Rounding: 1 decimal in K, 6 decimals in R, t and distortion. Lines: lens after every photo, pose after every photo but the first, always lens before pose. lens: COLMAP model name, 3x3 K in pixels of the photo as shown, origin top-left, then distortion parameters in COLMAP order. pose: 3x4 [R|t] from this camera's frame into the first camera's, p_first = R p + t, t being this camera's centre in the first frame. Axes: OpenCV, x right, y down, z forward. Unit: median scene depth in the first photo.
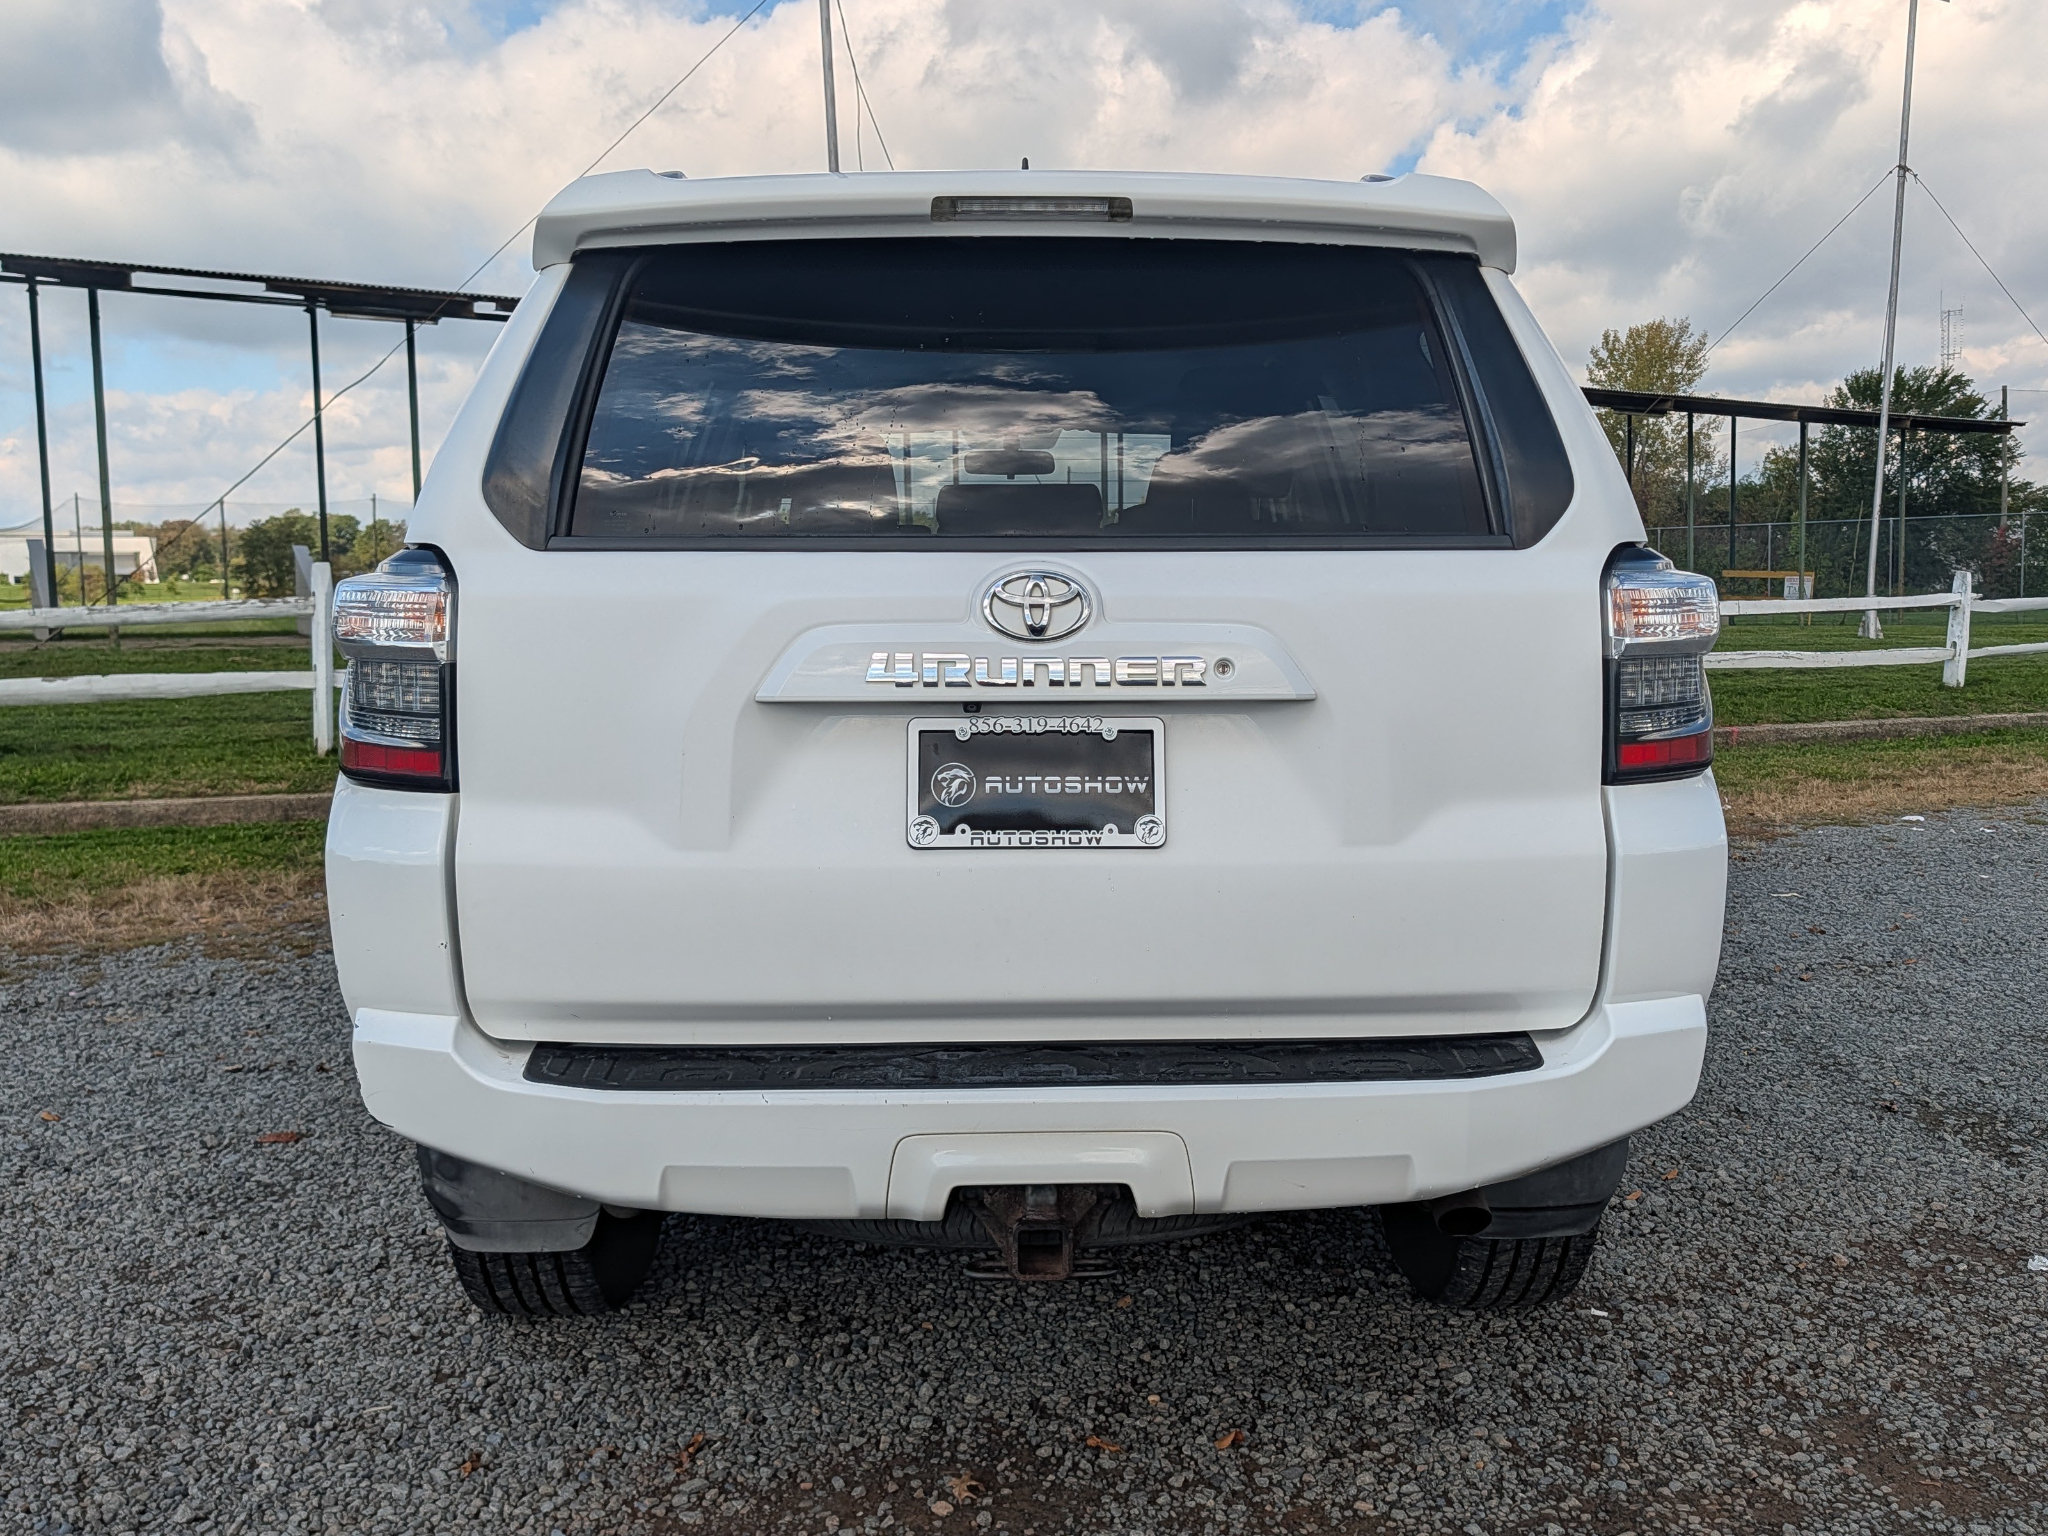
lens RADIAL K [[1979.7, 0, 1058.9], [0, 1979.7, 763.5], [0, 0, 1]] dist [-0.004037, 0.013269]
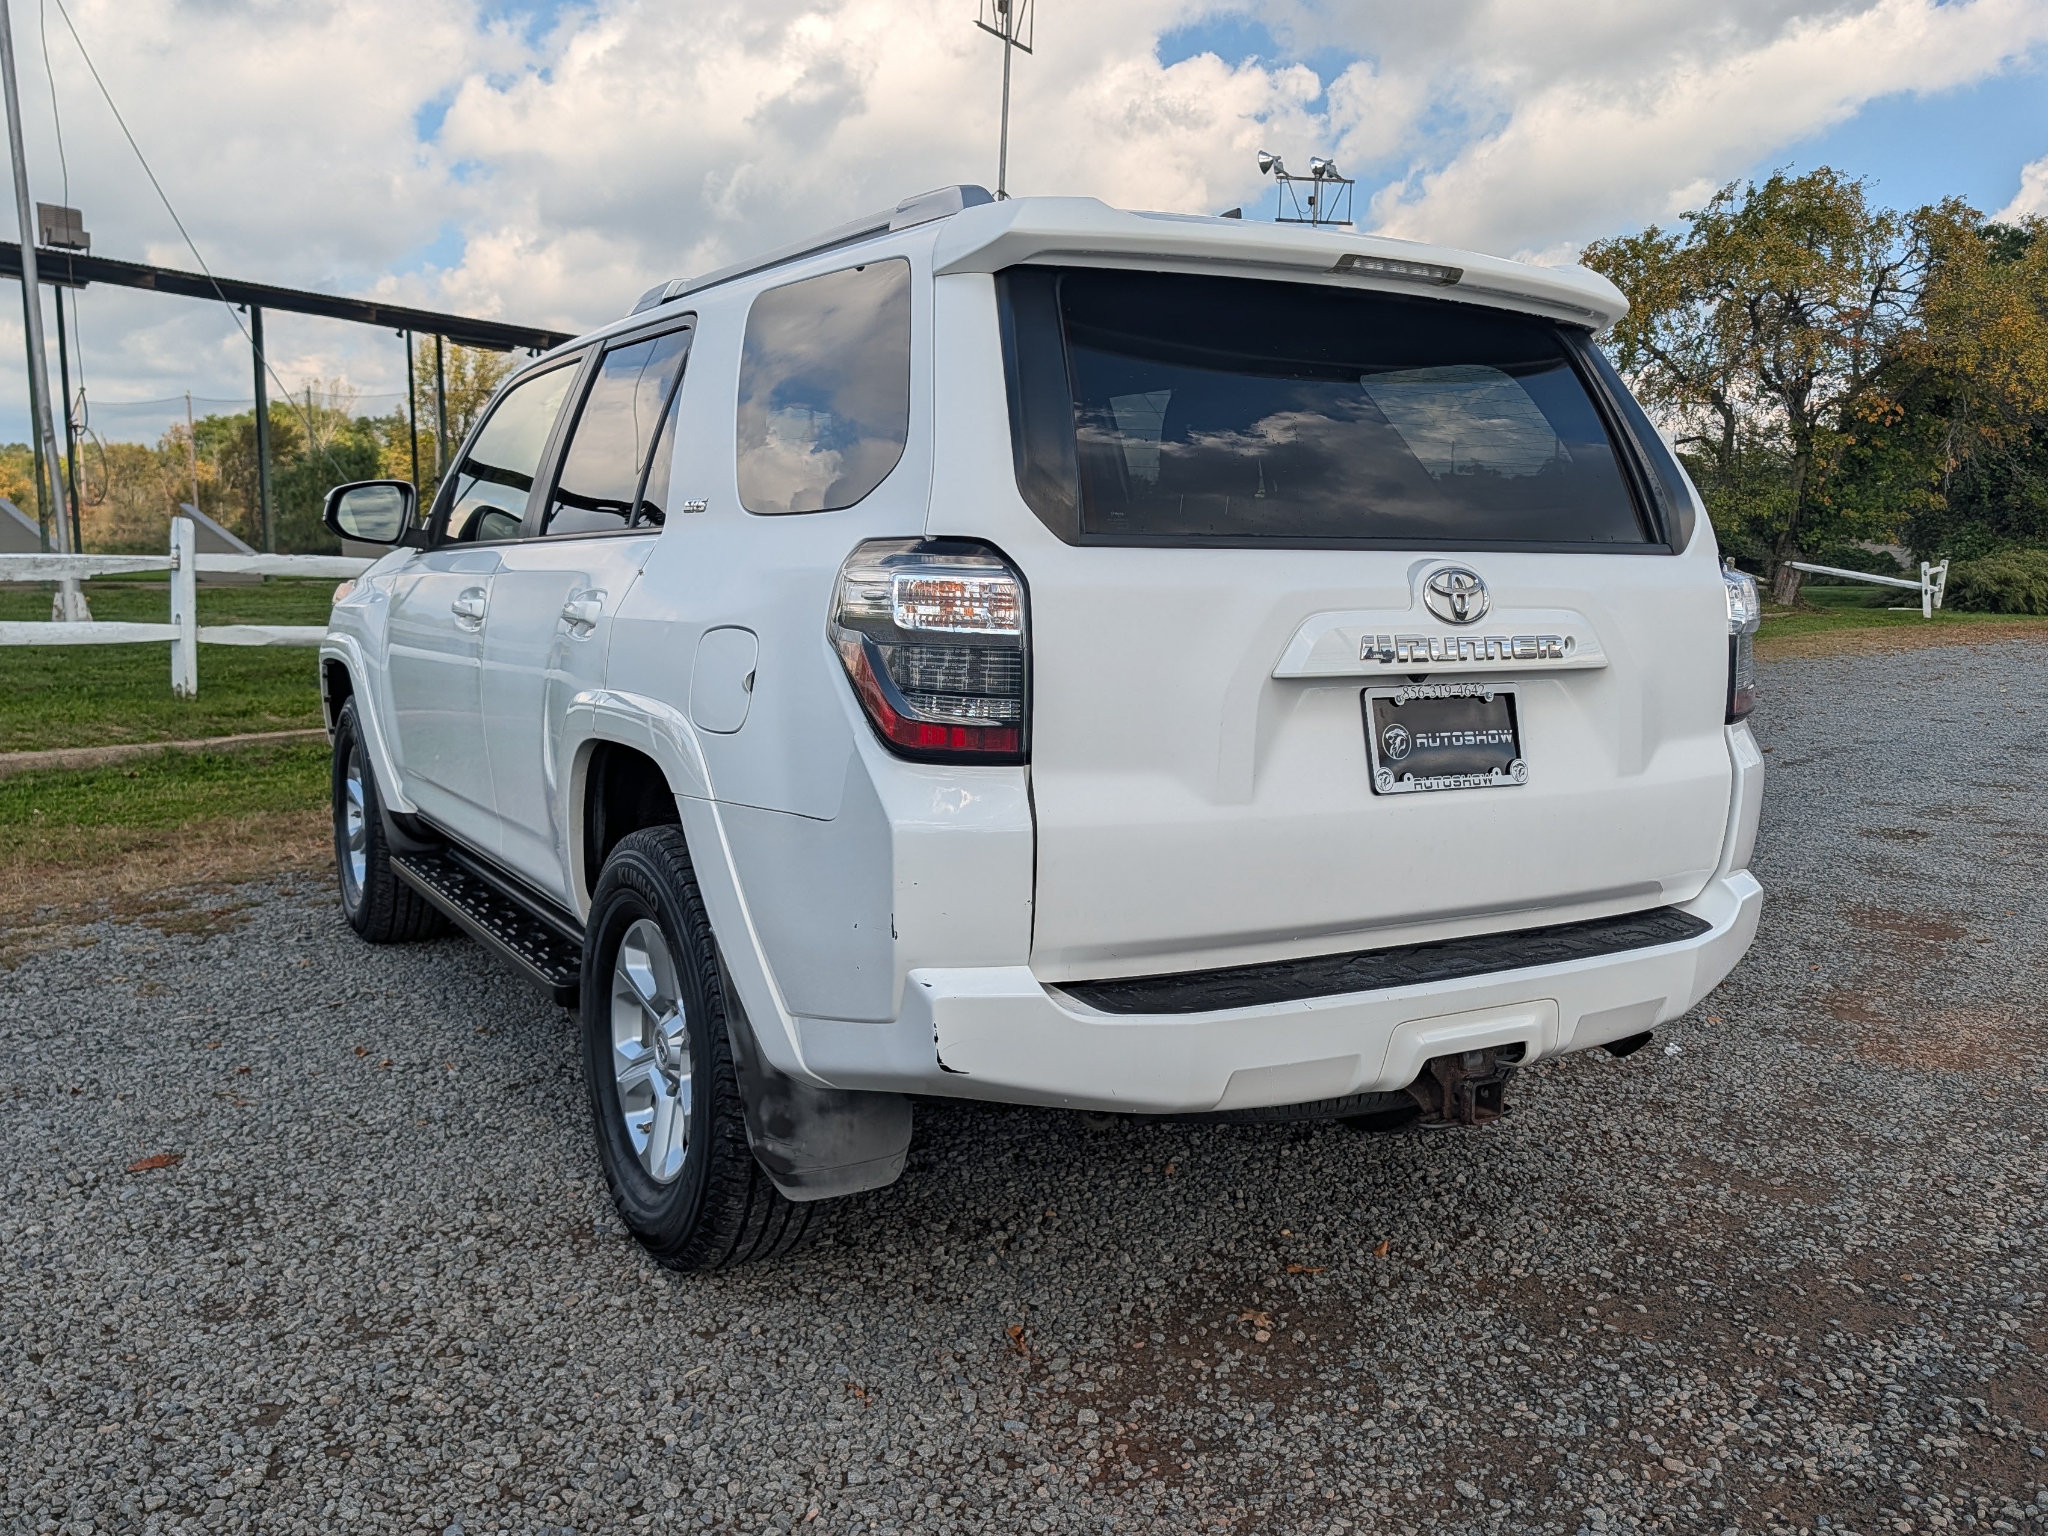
lens RADIAL K [[1848.6, 0, 1118.6], [0, 1848.6, 819.4], [0, 0, 1]] dist [0.006758, -0.000567]
pose [[0.857117, -0.058706, 0.511765, -0.532778], [0.028104, 0.997334, 0.067338, -0.015567], [-0.514354, -0.043334, 0.856482, 0.062843]]
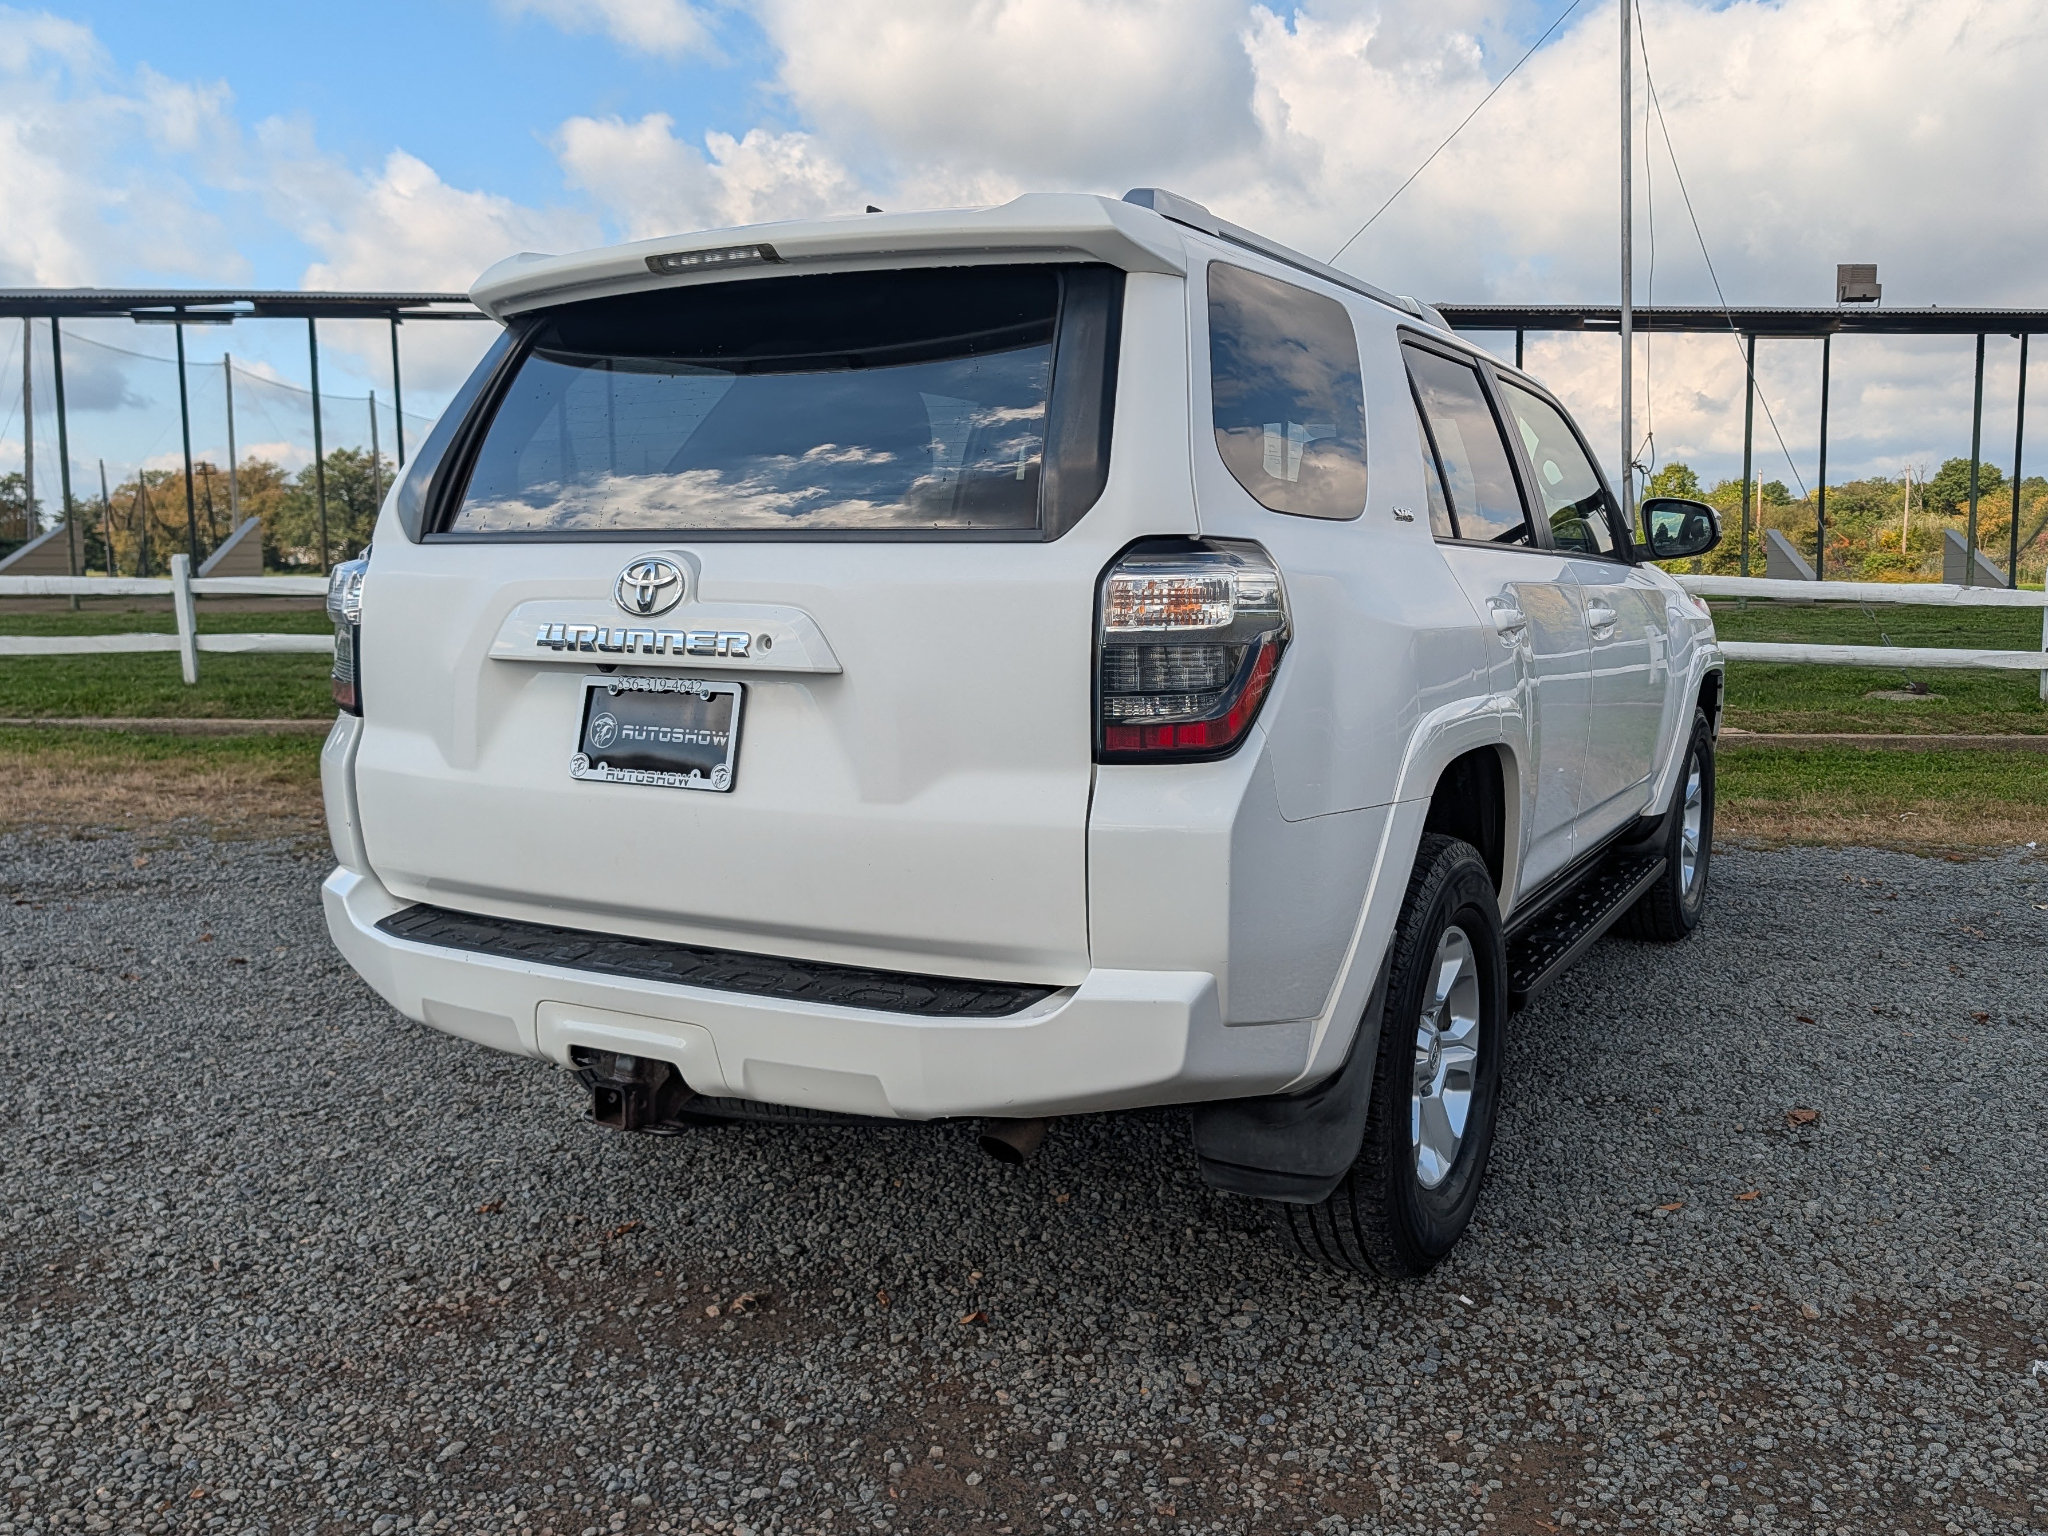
lens RADIAL K [[1769.6, 0, 1024.0], [0, 1769.6, 768.0], [0, 0, 1]] dist [0.000013, 0.004257]
pose [[0.849295, 0.064553, -0.523956, 0.509774], [-0.048048, 0.997828, 0.045054, -0.019102], [0.525727, -0.013089, 0.850553, 0.120559]]
